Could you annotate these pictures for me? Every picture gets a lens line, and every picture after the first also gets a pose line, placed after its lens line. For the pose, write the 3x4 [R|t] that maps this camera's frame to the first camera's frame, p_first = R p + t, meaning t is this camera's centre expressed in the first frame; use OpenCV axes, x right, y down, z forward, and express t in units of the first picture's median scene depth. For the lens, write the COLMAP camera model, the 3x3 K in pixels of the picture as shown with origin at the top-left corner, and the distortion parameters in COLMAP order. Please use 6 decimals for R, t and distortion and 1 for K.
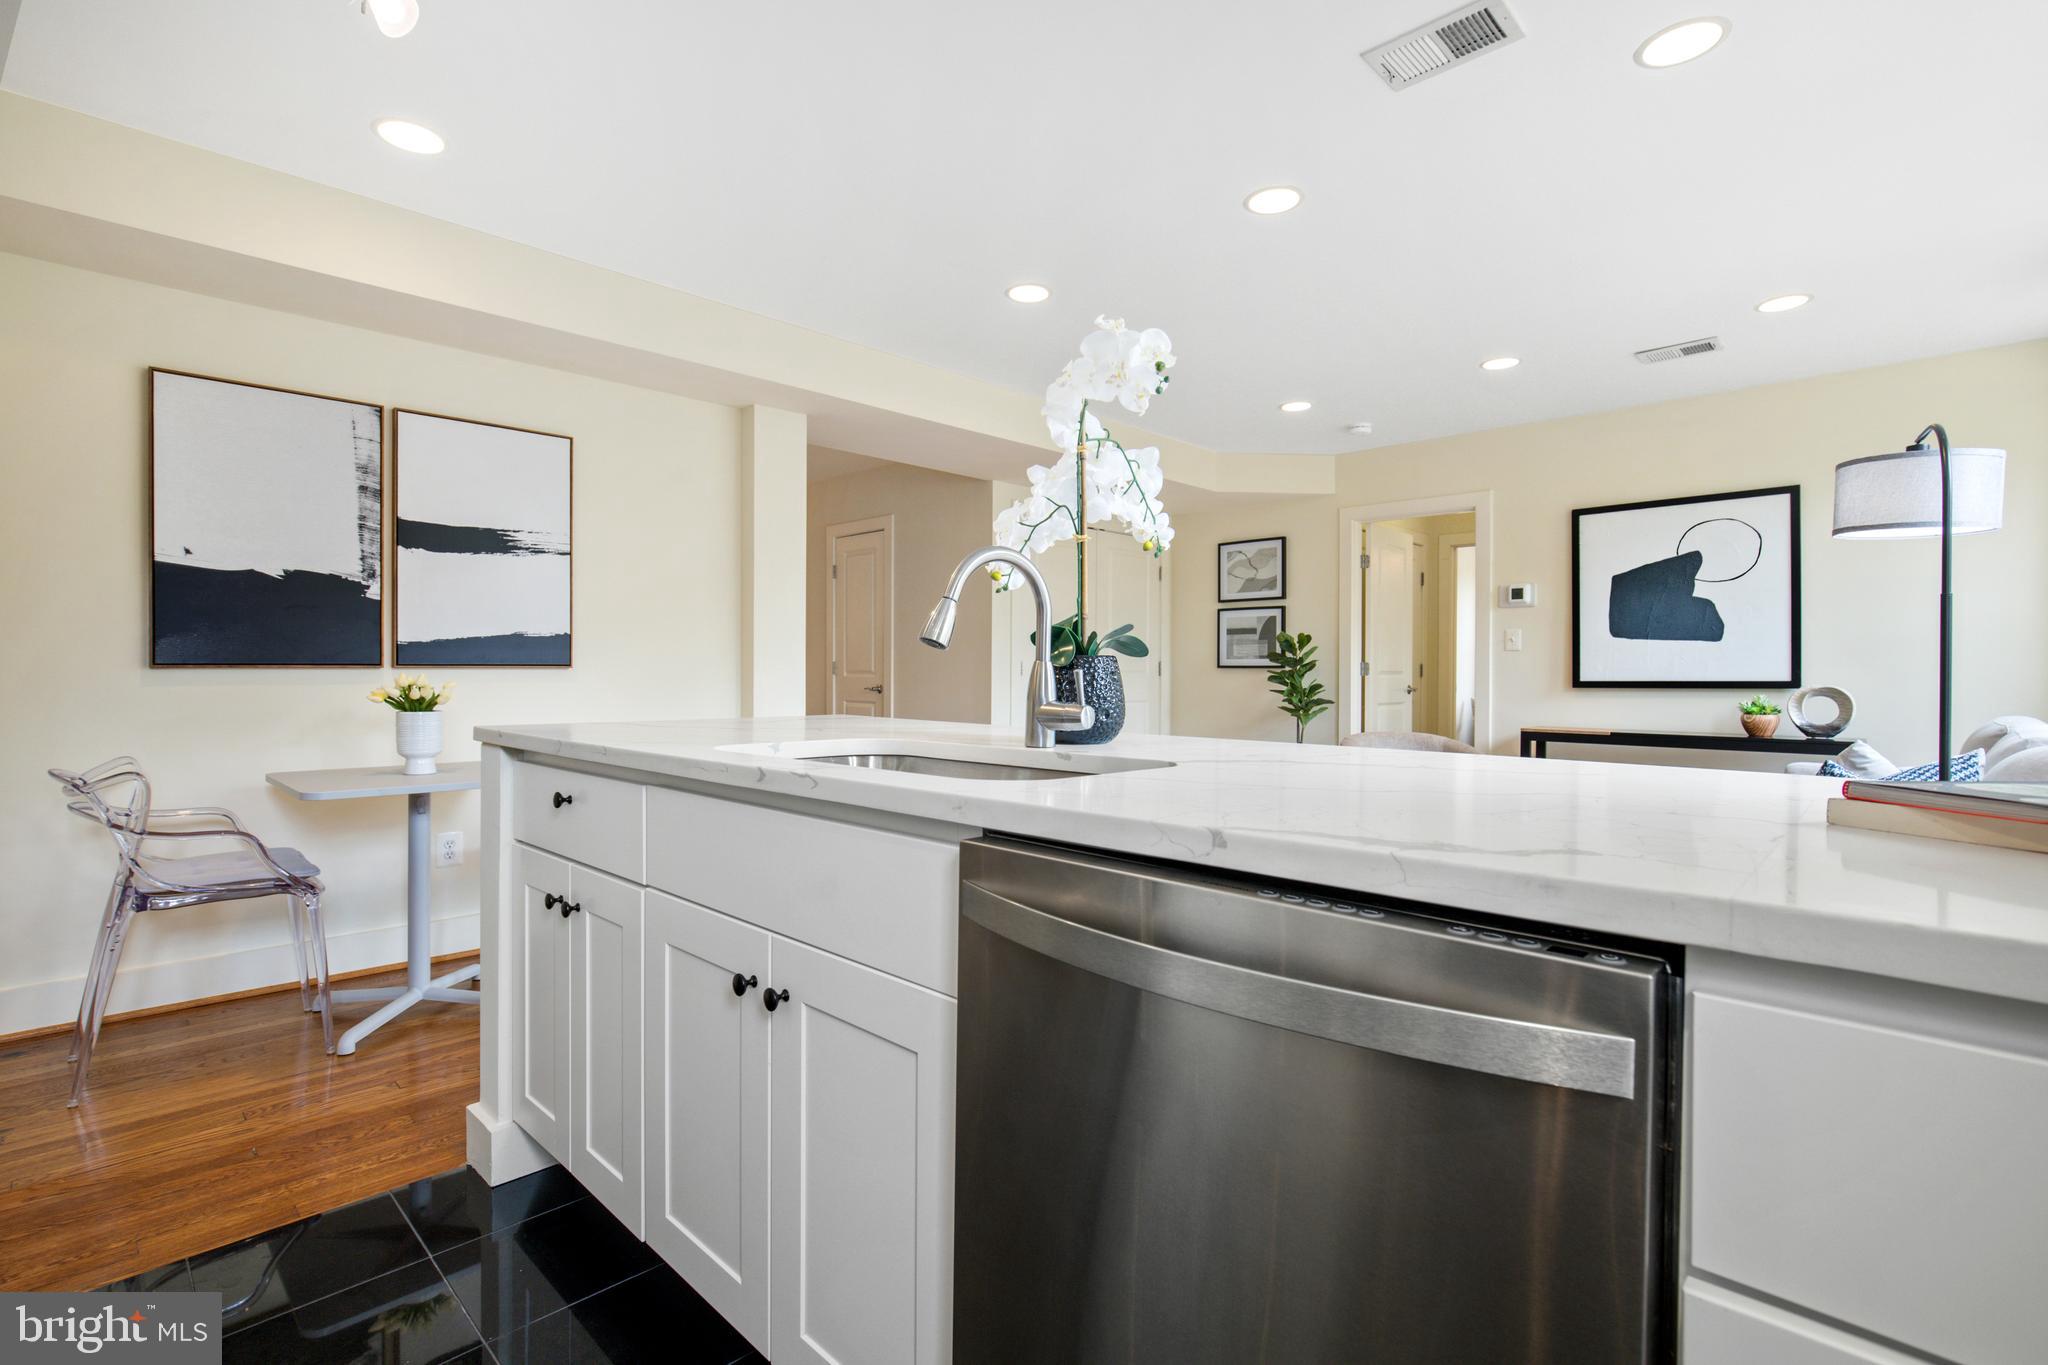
lens RADIAL K [[926.4, 0, 1013.2], [0, 926.4, 673.8], [0, 0, 1]] dist [-0.018119, 0.005892]
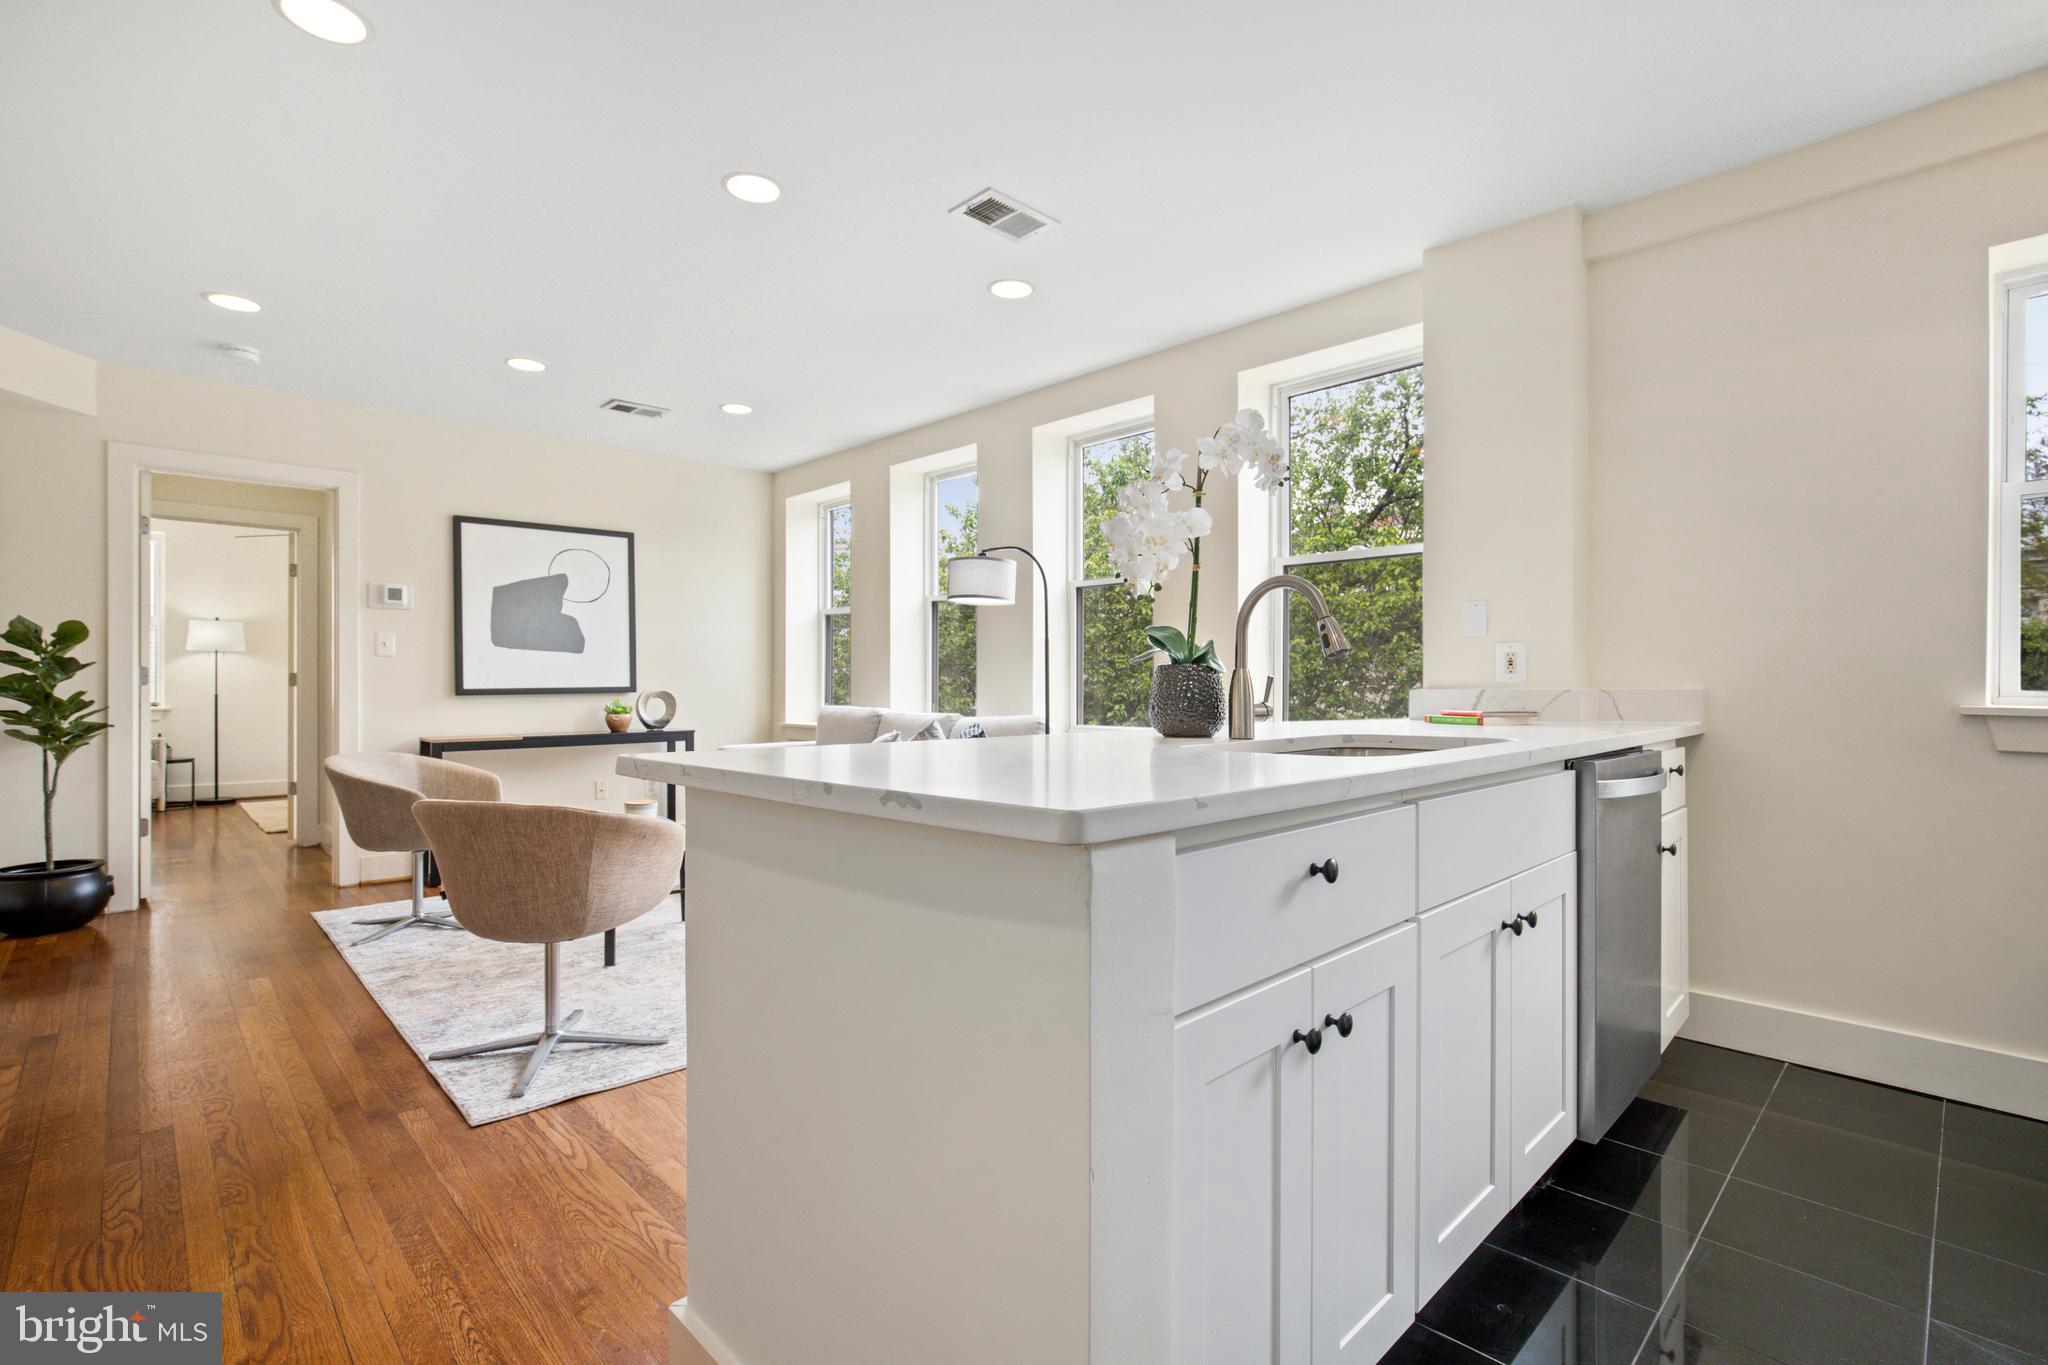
lens RADIAL K [[926.4, 0, 1023.8], [0, 926.4, 685.4], [0, 0, 1]] dist [-0.018119, 0.005892]
pose [[0.019326, -0.006997, 0.999789, -0.402803], [0.007743, 0.999947, 0.006849, 0.001775], [-0.999783, 0.007609, 0.019379, 0.411465]]
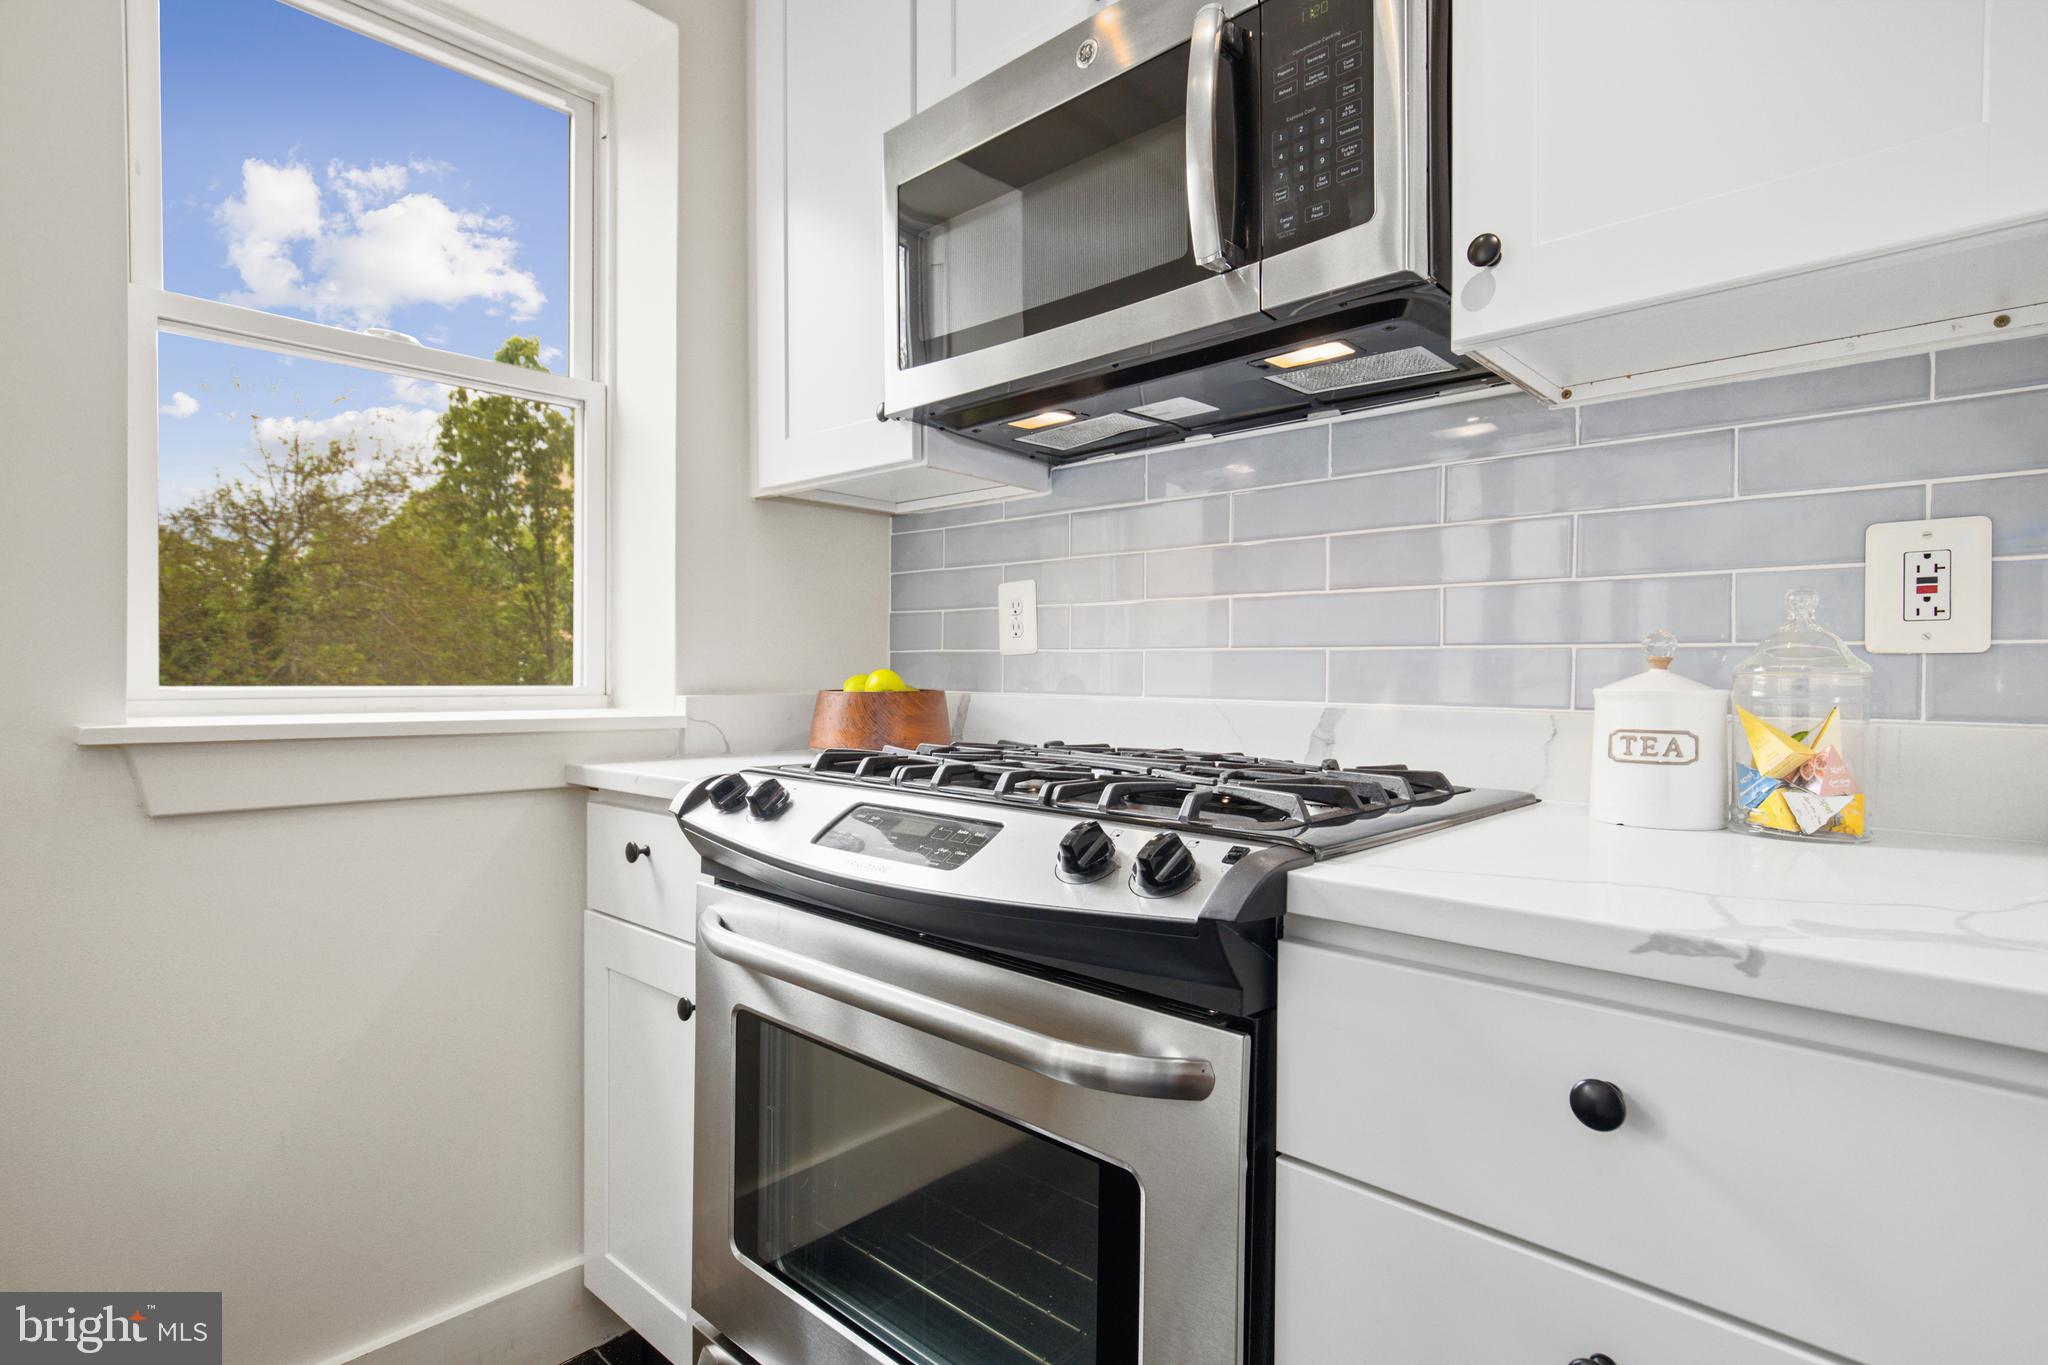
lens RADIAL K [[1032.8, 0, 1022.5], [0, 1032.8, 682.0], [0, 0, 1]] dist [-0.004021, -0.000025]
pose [[-0.999452, -0.005183, -0.032687, -0.126016], [-0.005844, 0.999779, 0.020179, 0.002560], [0.032575, 0.020359, -0.999262, 0.177563]]
